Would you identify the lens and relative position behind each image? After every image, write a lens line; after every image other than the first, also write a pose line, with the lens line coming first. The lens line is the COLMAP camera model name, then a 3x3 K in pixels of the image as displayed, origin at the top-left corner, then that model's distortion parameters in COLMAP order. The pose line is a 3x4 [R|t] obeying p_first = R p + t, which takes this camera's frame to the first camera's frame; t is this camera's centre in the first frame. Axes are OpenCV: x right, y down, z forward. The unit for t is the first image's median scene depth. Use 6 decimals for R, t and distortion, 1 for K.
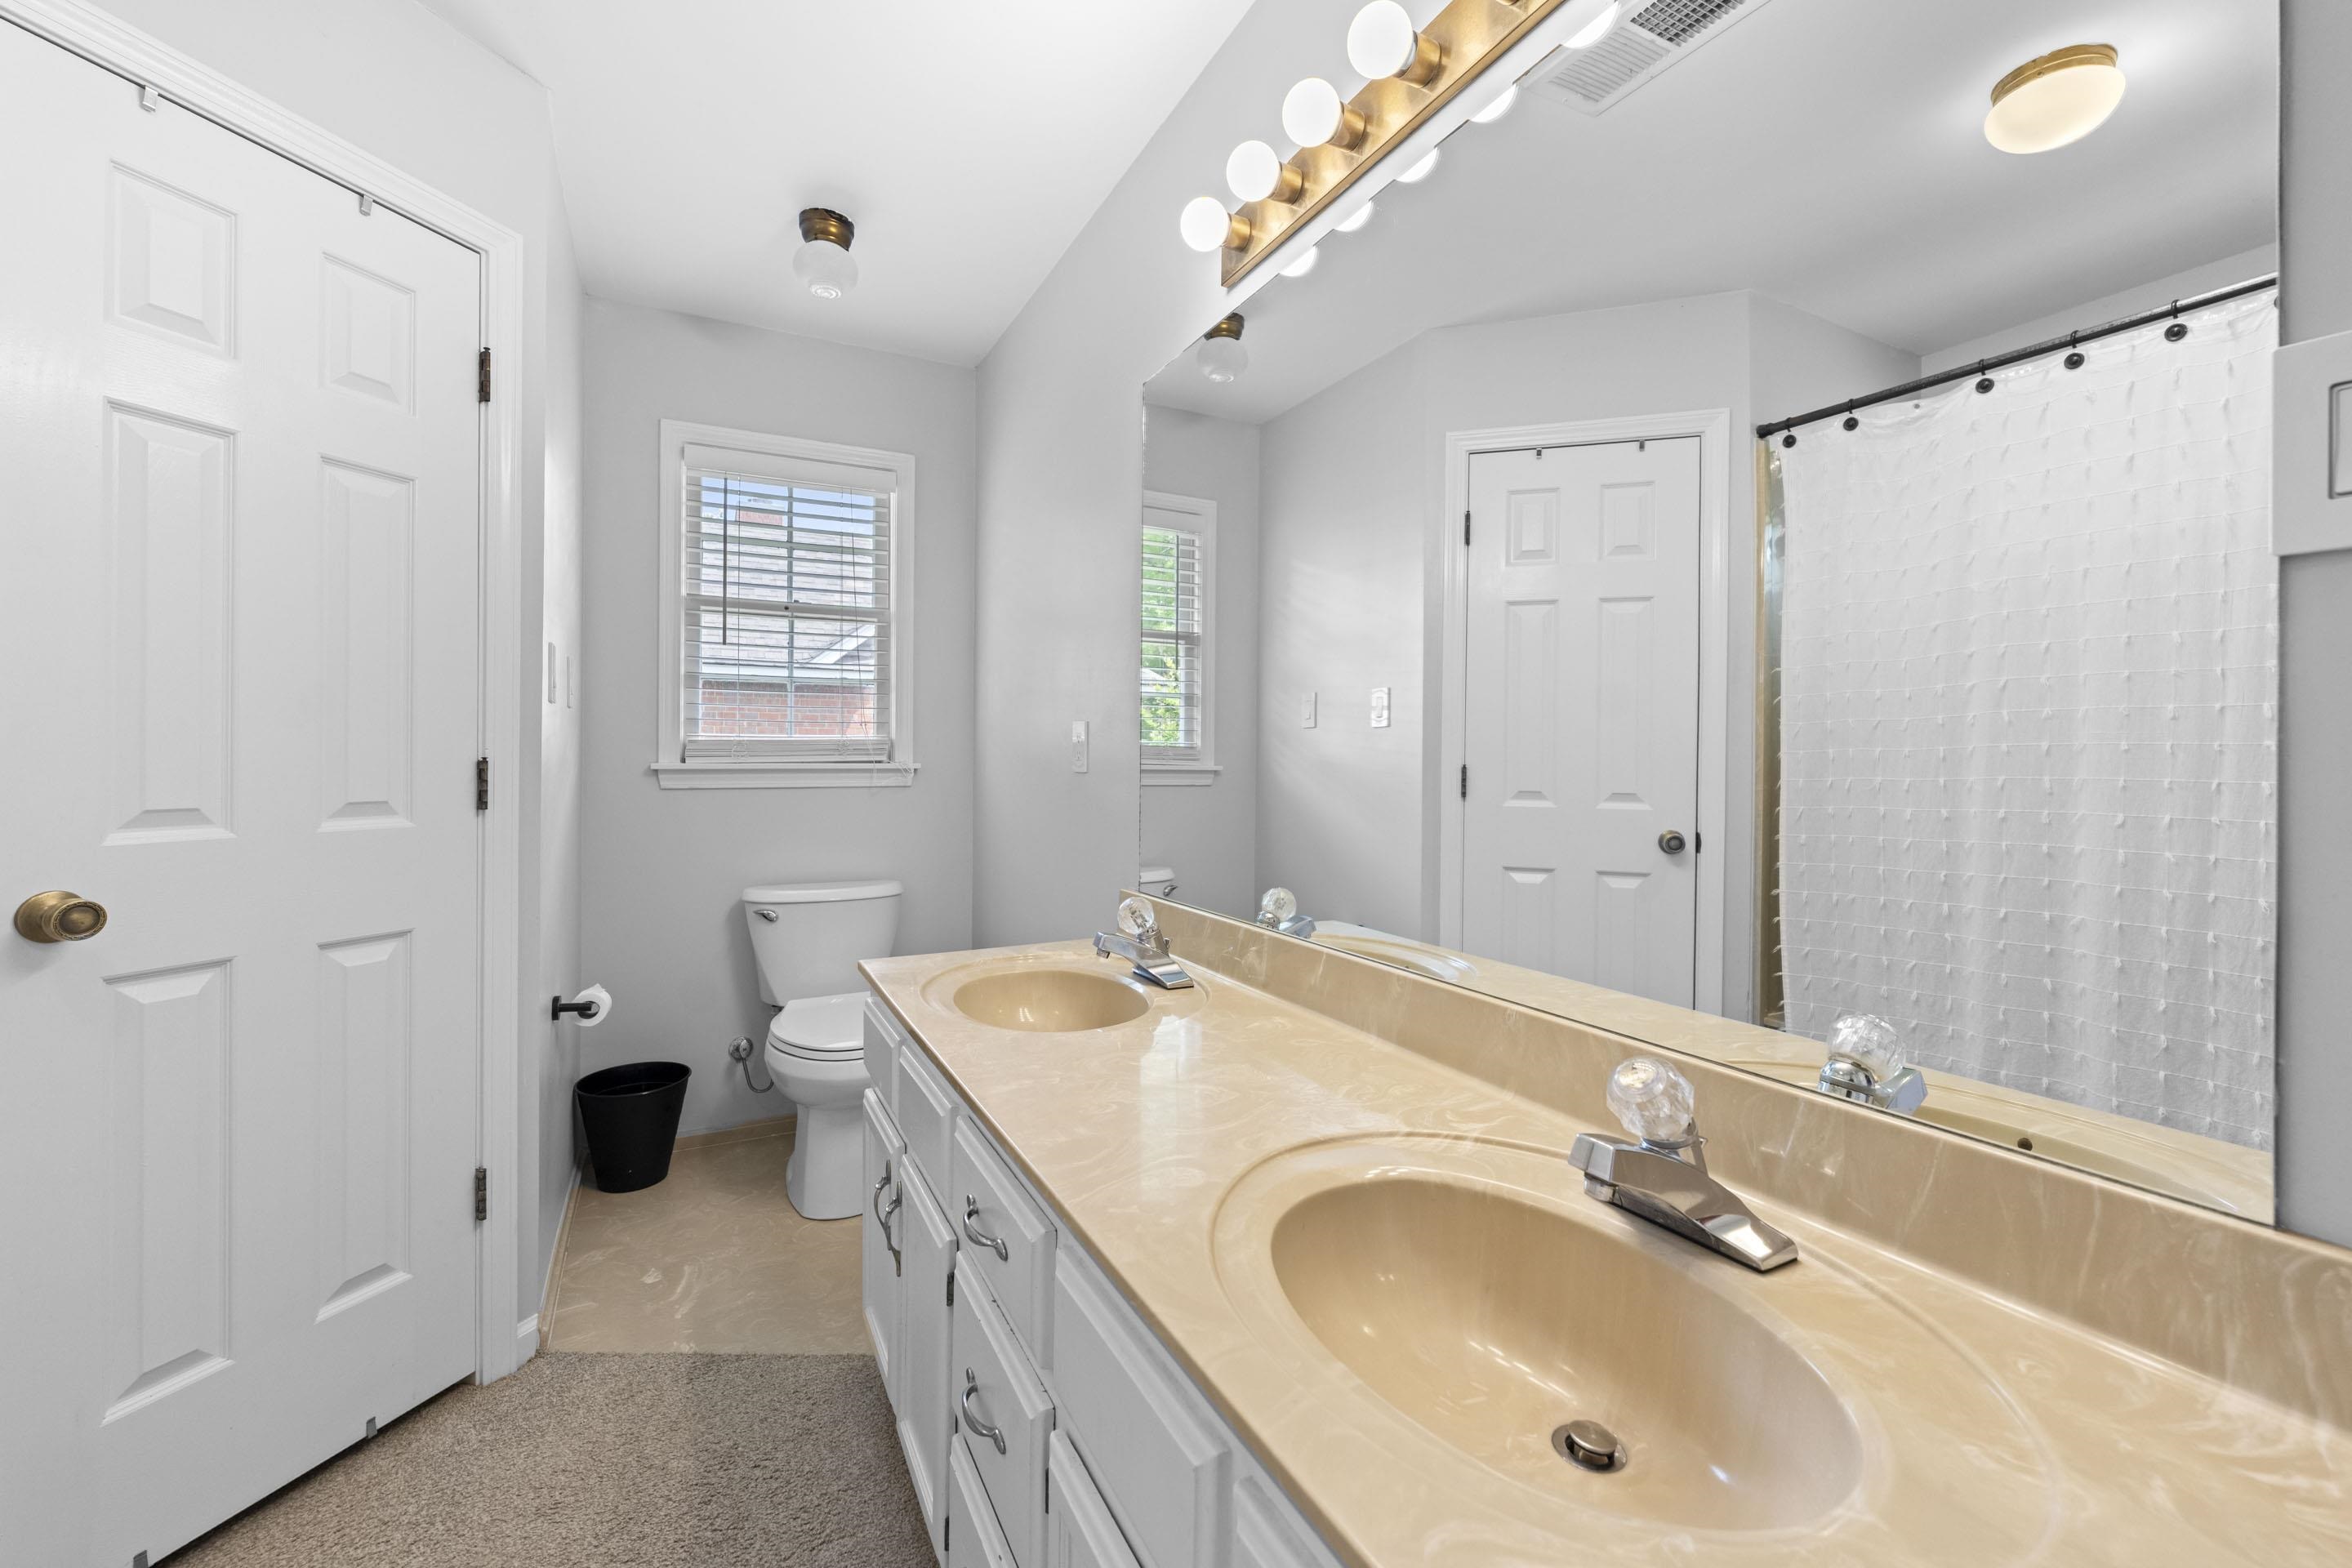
lens RADIAL K [[971.4, 0, 1180.8], [0, 971.4, 761.7], [0, 0, 1]] dist [-0.001037, 0.000080]
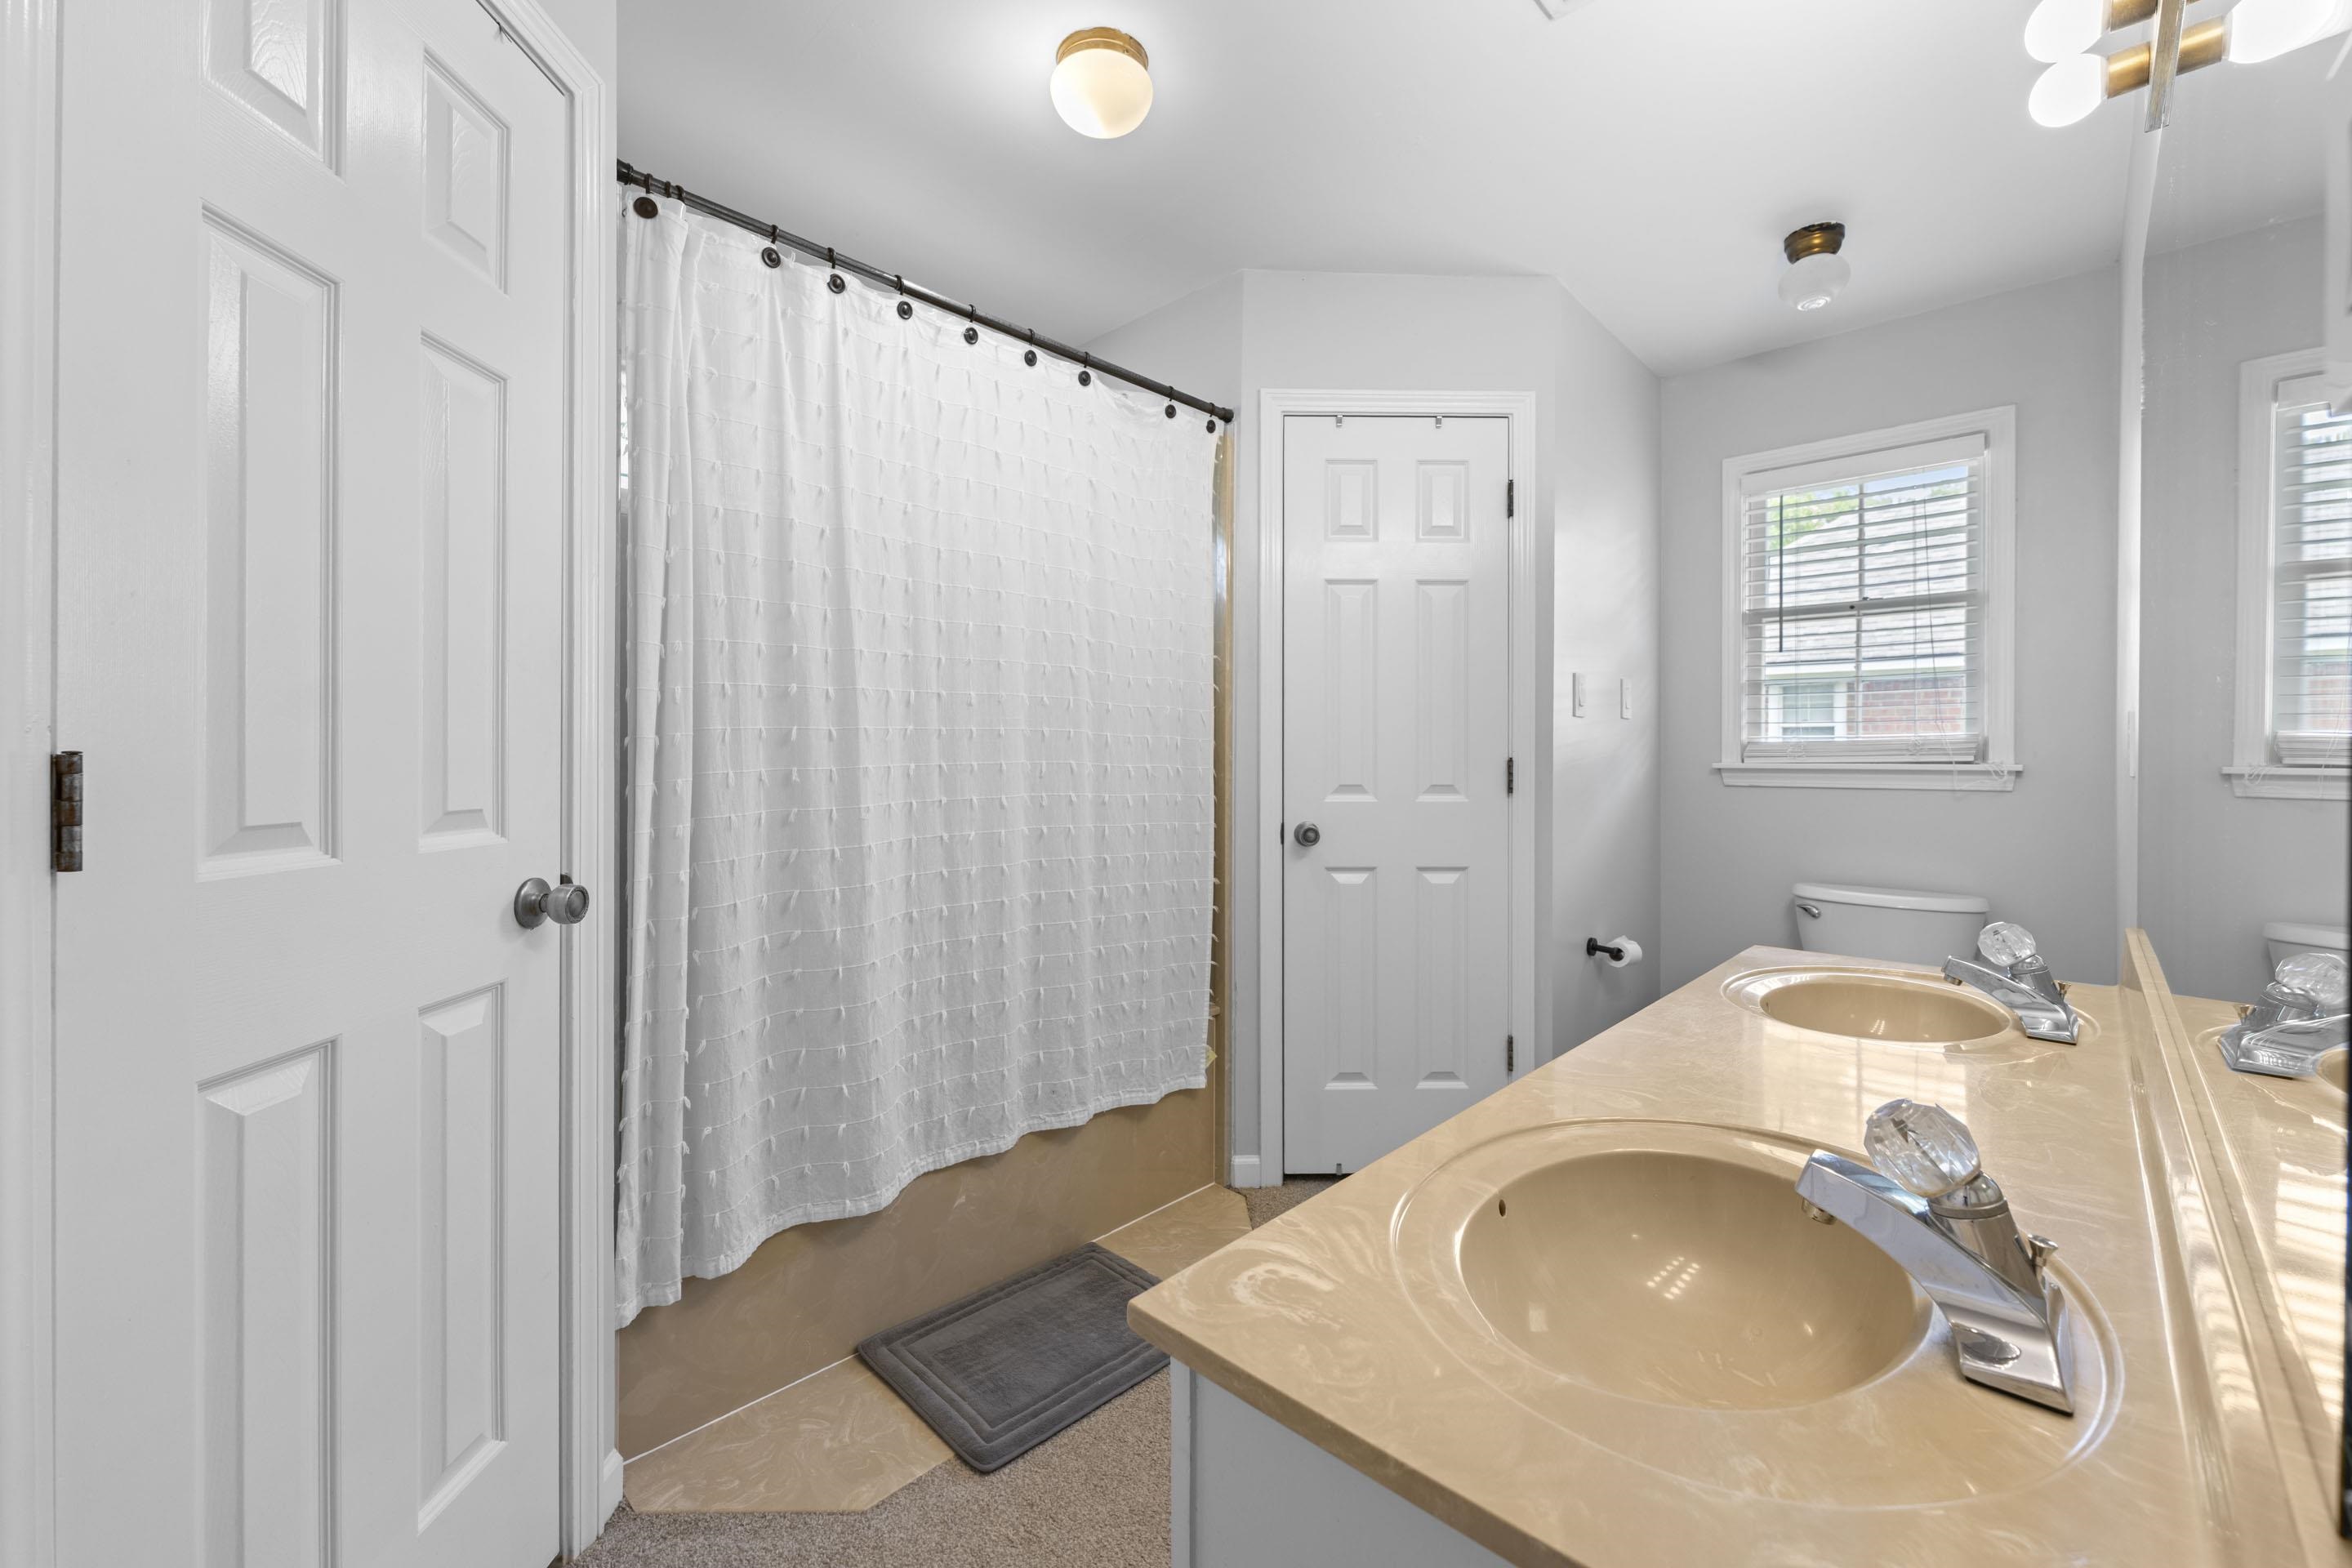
lens RADIAL K [[971.4, 0, 1180.8], [0, 971.4, 761.7], [0, 0, 1]] dist [-0.001037, 0.000080]
pose [[0.316958, 0.004779, -0.948427, 0.332120], [-0.004052, 0.999985, 0.003684, -0.001099], [0.948431, 0.002675, 0.316973, 0.035310]]
